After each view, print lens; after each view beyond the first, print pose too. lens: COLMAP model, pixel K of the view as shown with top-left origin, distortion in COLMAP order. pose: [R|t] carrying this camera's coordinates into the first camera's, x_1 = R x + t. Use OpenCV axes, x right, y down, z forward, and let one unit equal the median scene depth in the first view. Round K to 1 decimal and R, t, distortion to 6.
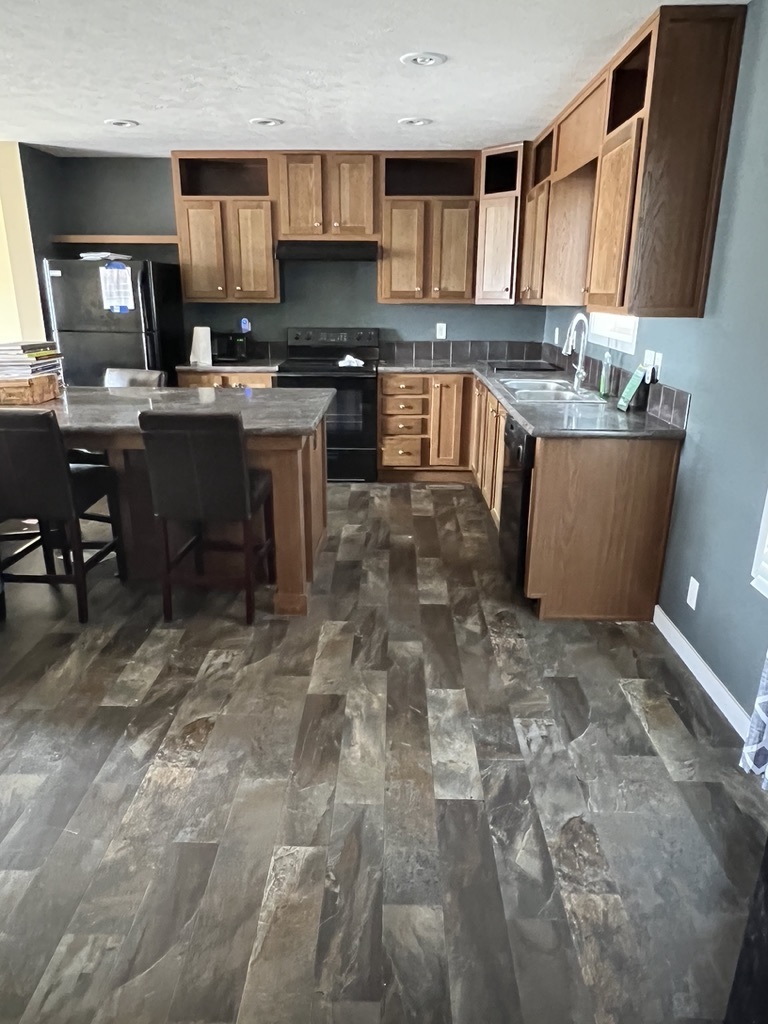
lens RADIAL K [[705.6, 0, 381.4], [0, 705.6, 514.8], [0, 0, 1]] dist [-0.002214, 0.001435]
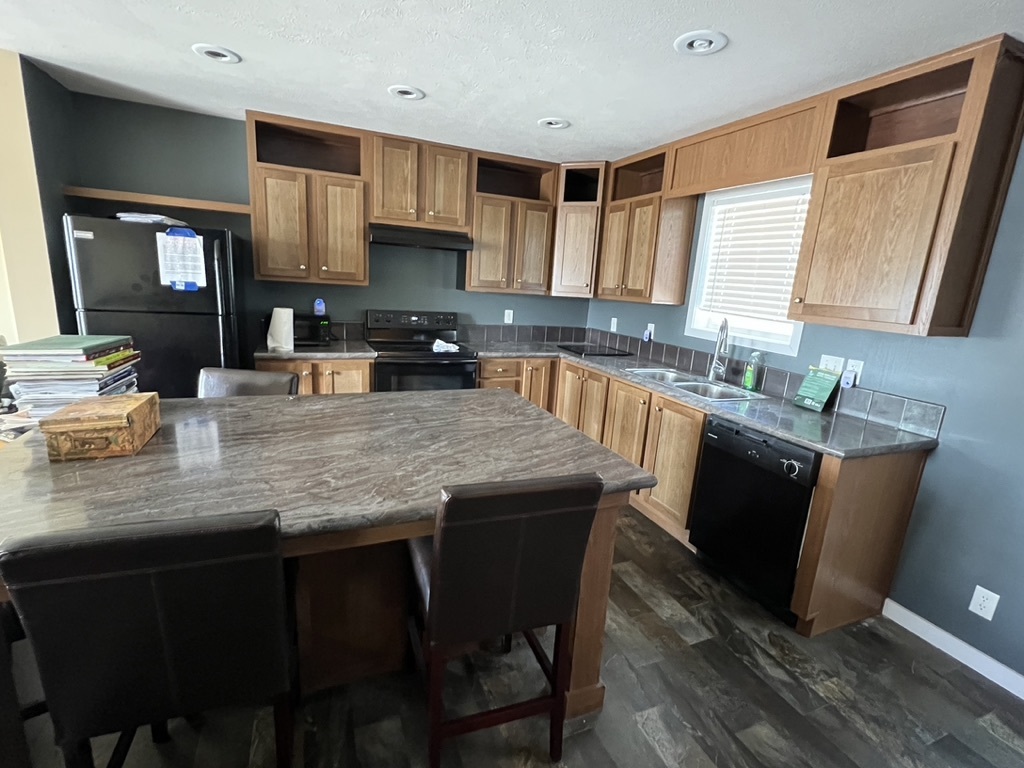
lens RADIAL K [[484.0, 0, 516.0], [0, 484.0, 386.1], [0, 0, 1]] dist [-0.007208, 0.001692]
pose [[0.908975, -0.036189, 0.415277, -0.250278], [0.068391, 0.995672, -0.062929, -0.112838], [-0.411203, 0.085602, 0.907516, 0.342593]]
